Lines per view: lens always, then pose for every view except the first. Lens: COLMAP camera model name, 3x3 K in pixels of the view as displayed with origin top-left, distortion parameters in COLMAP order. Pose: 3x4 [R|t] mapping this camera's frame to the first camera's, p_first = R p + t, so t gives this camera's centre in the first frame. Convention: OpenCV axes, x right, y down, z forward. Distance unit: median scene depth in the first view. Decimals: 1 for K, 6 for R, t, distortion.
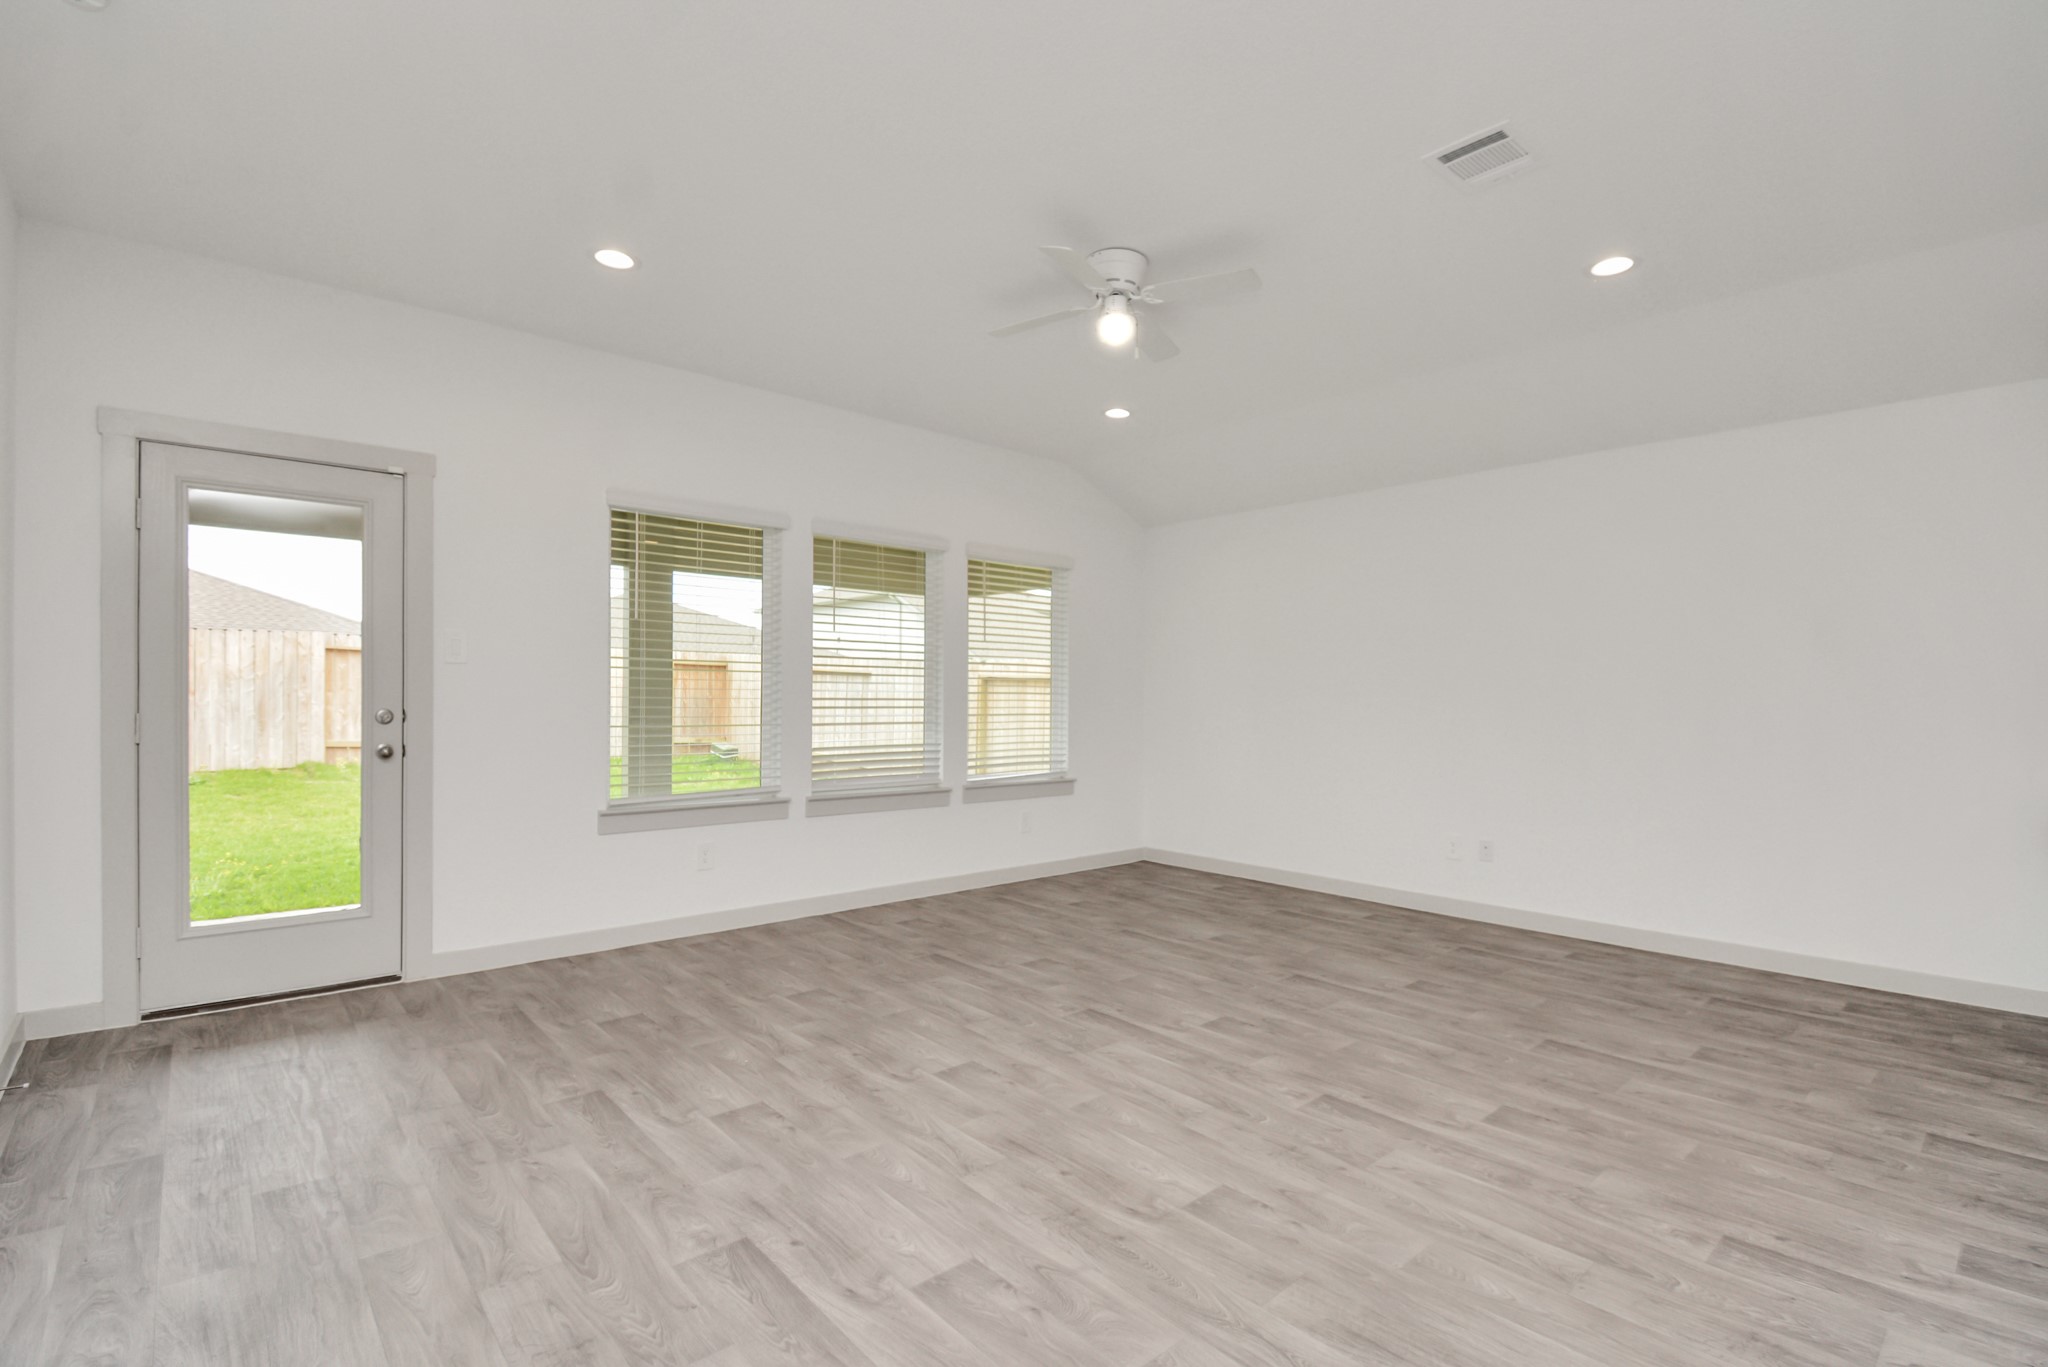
lens RADIAL K [[938.2, 0, 1023.7], [0, 938.2, 693.9], [0, 0, 1]] dist [0.002612, 0.000296]
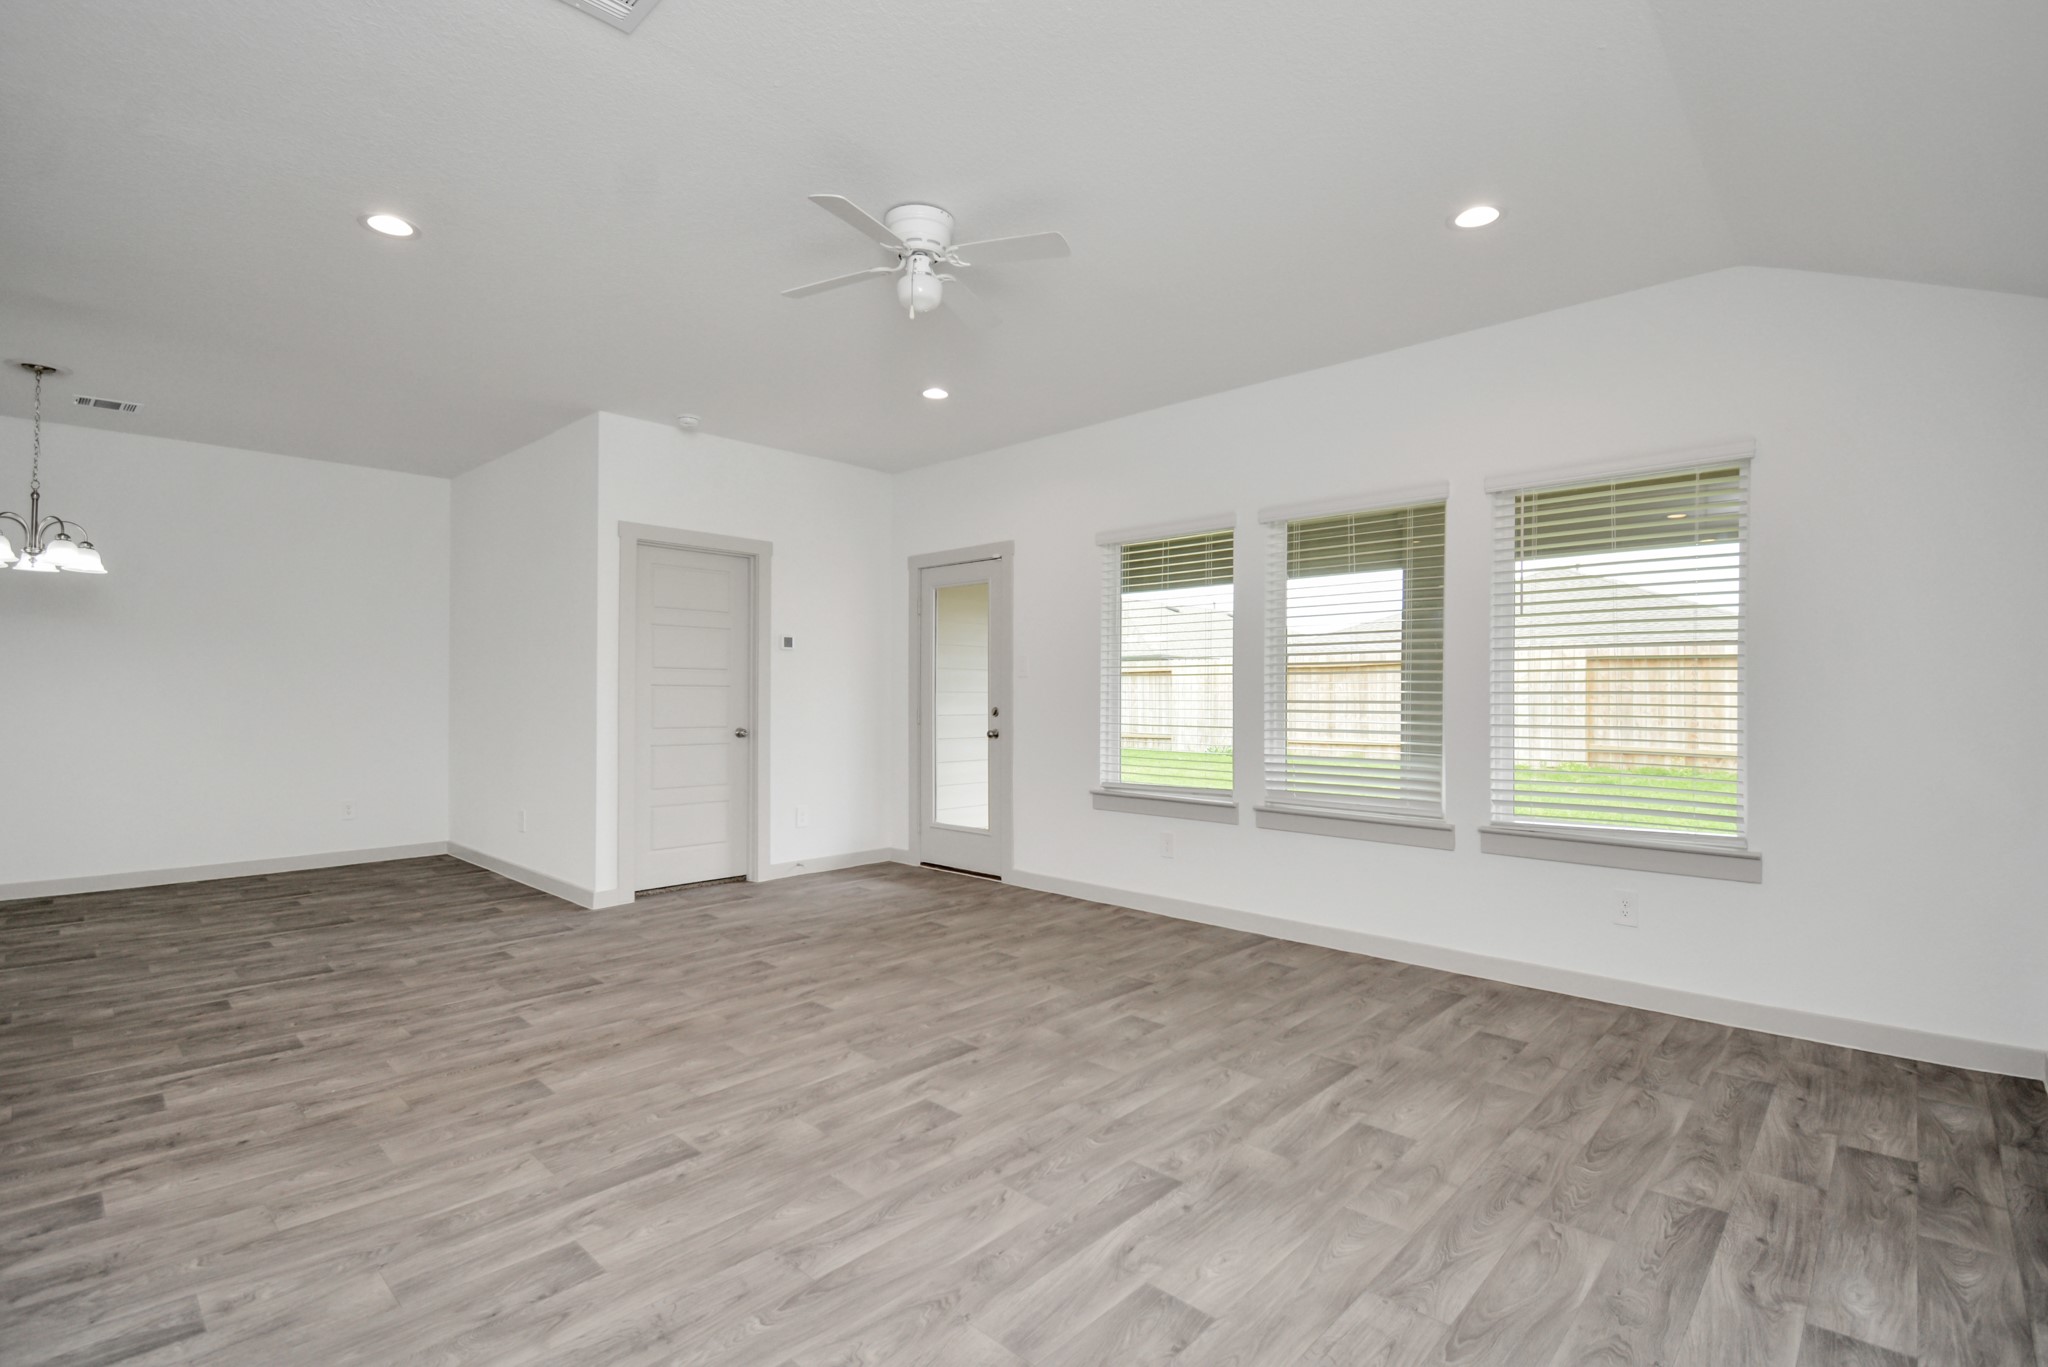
lens RADIAL K [[938.2, 0, 1023.7], [0, 938.2, 693.9], [0, 0, 1]] dist [0.002612, 0.000296]
pose [[0.082012, -0.005630, -0.996615, 0.679539], [0.005423, 0.999972, -0.005203, 0.001461], [0.996617, -0.004978, 0.082040, 0.684422]]
